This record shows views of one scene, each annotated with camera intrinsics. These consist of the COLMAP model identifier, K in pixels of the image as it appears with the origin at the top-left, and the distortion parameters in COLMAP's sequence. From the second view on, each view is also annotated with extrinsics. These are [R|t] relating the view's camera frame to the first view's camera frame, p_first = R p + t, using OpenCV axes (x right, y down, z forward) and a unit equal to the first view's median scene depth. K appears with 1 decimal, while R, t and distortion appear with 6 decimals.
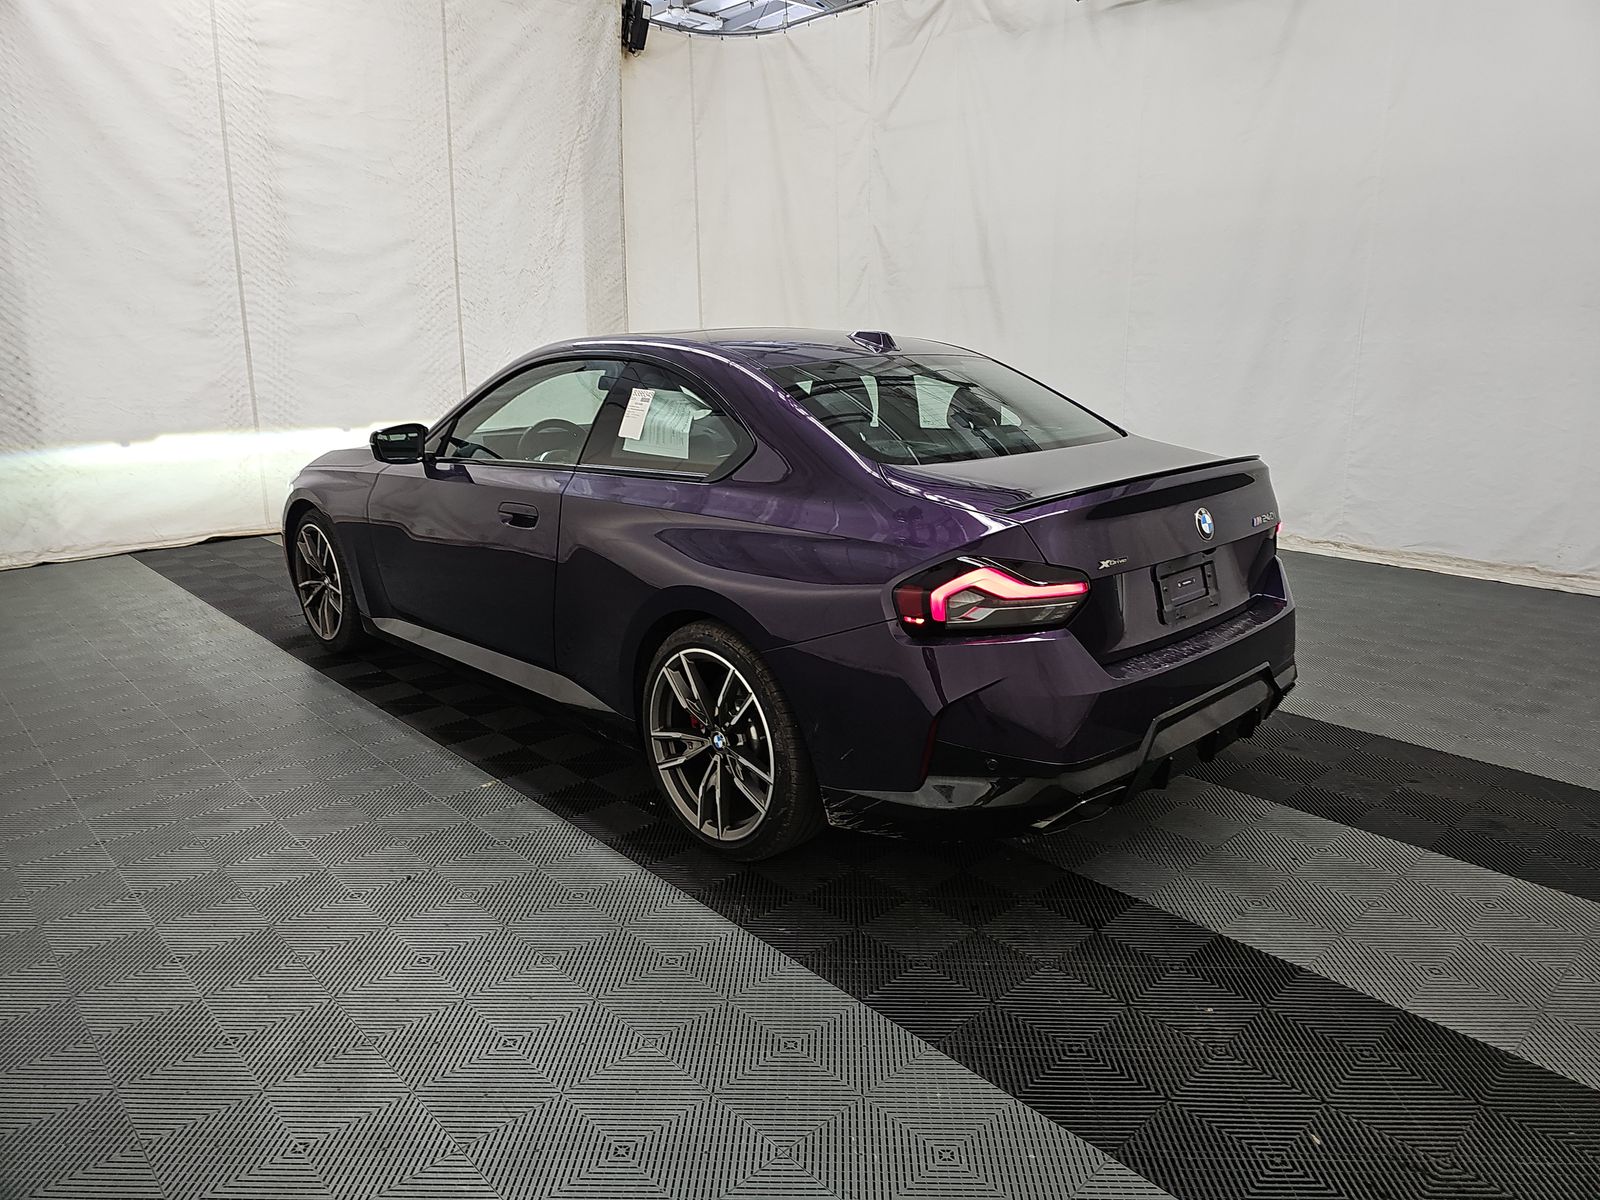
lens RADIAL K [[1064.1, 0, 800.1], [0, 1064.1, 613.6], [0, 0, 1]] dist [0.034452, -0.036121]
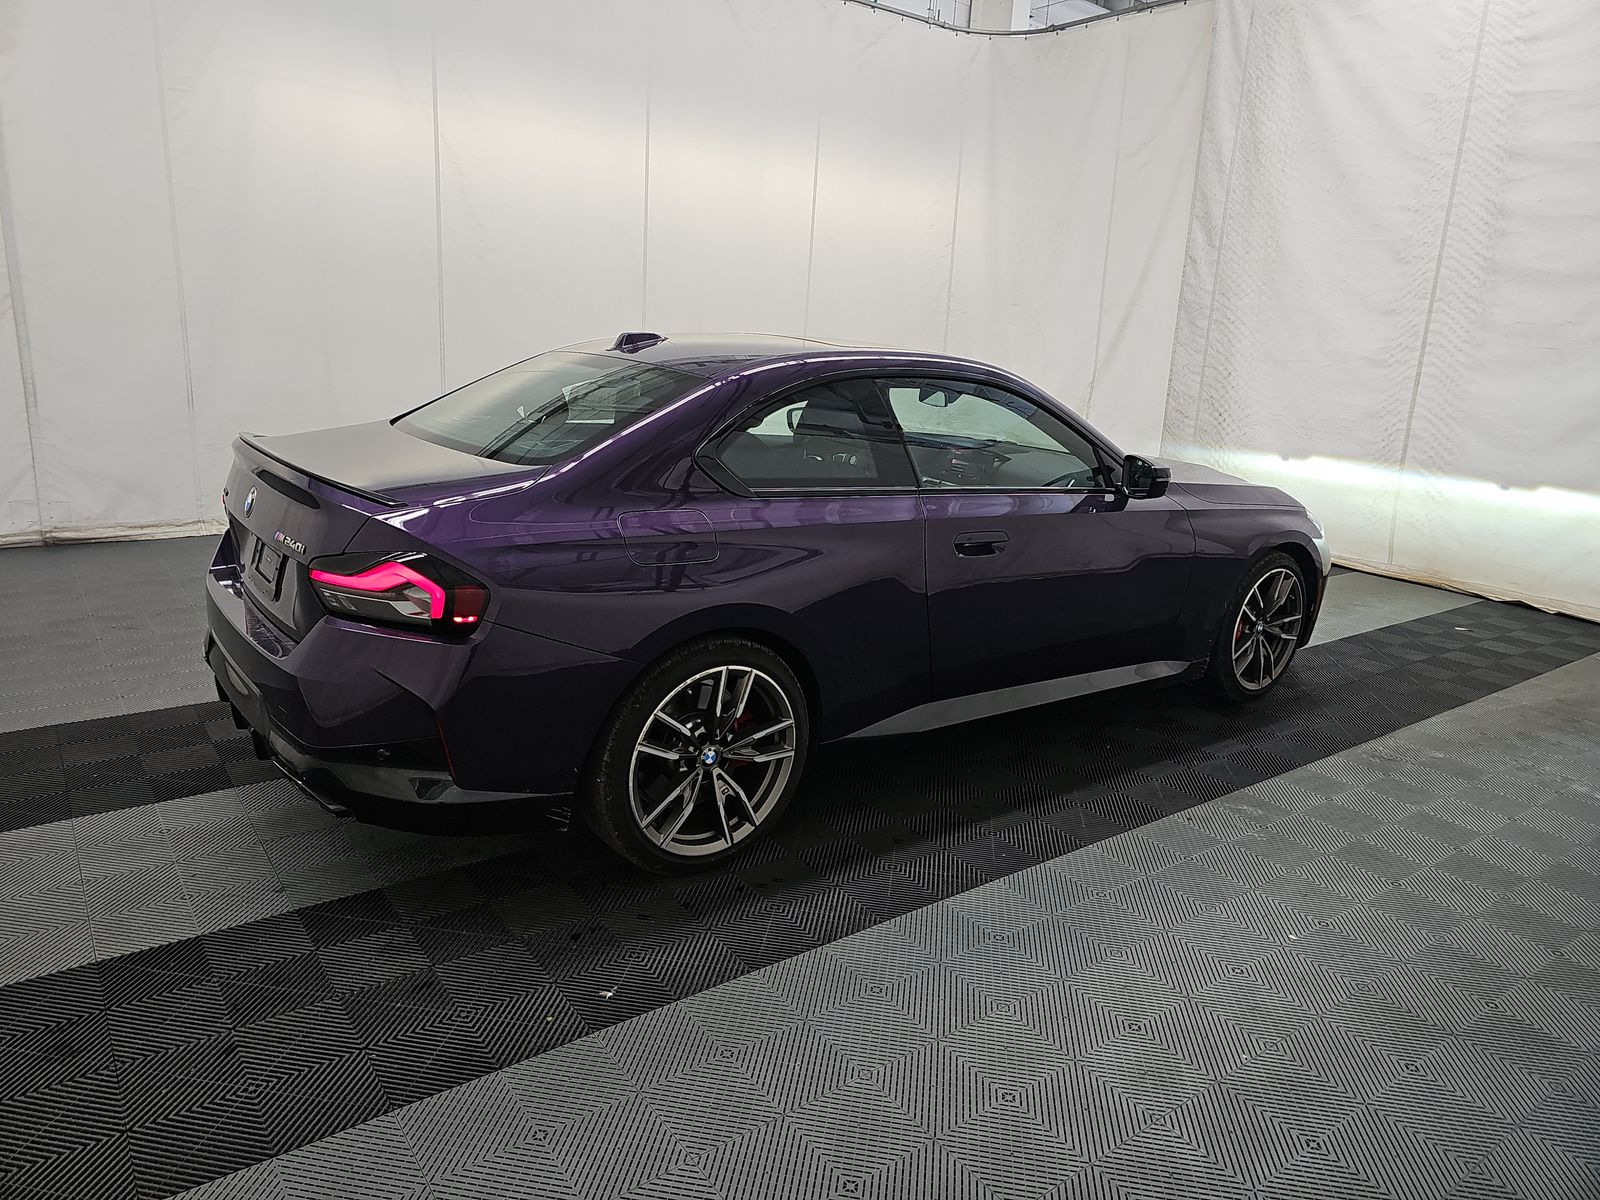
lens RADIAL K [[1055.0, 0, 777.0], [0, 1055.0, 596.2], [0, 0, 1]] dist [0.042871, -0.041119]
pose [[-0.131951, 0.240350, -0.961676, 0.500896], [-0.309410, 0.911700, 0.270313, -0.160030], [0.941730, 0.333220, -0.045933, 0.599011]]
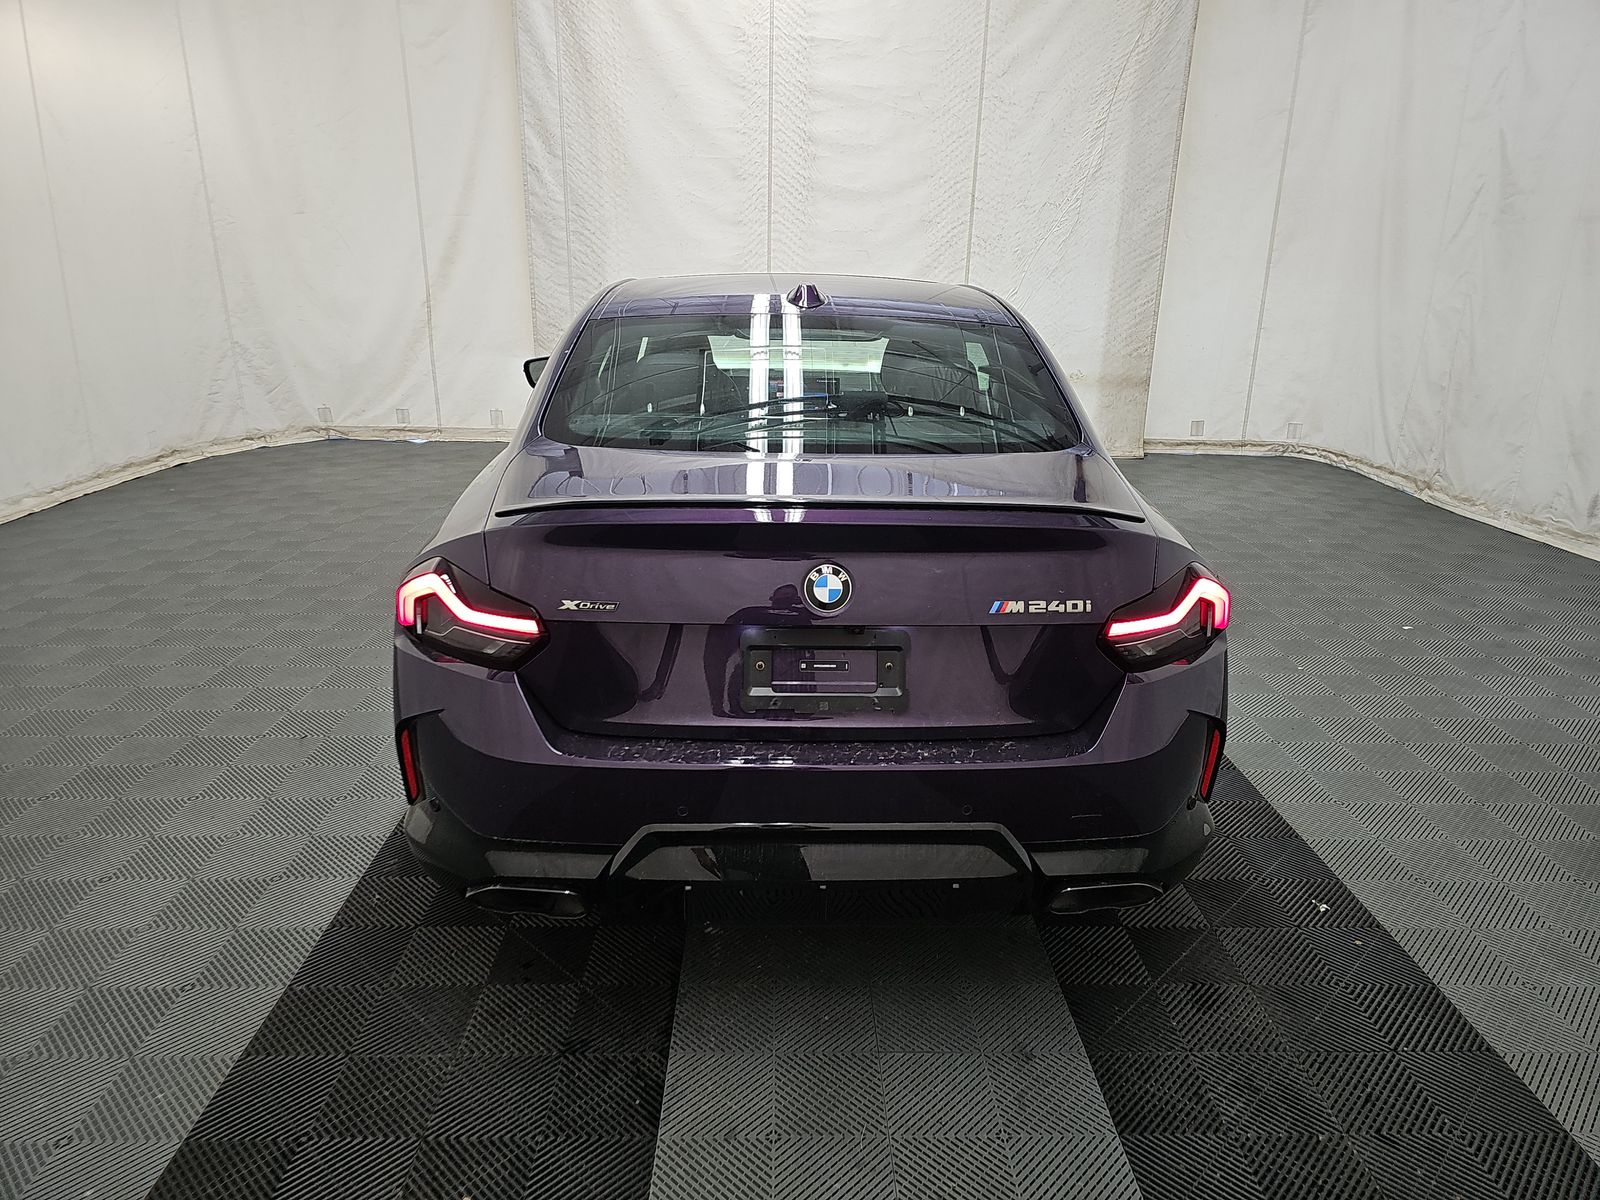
lens RADIAL K [[1055.3, 0, 807.3], [0, 1055.3, 623.2], [0, 0, 1]] dist [0.058791, -0.065737]
pose [[0.745158, 0.229627, -0.626108, 0.302345], [-0.187502, 0.973117, 0.133739, -0.056663], [0.639986, 0.017740, 0.768182, 0.180791]]
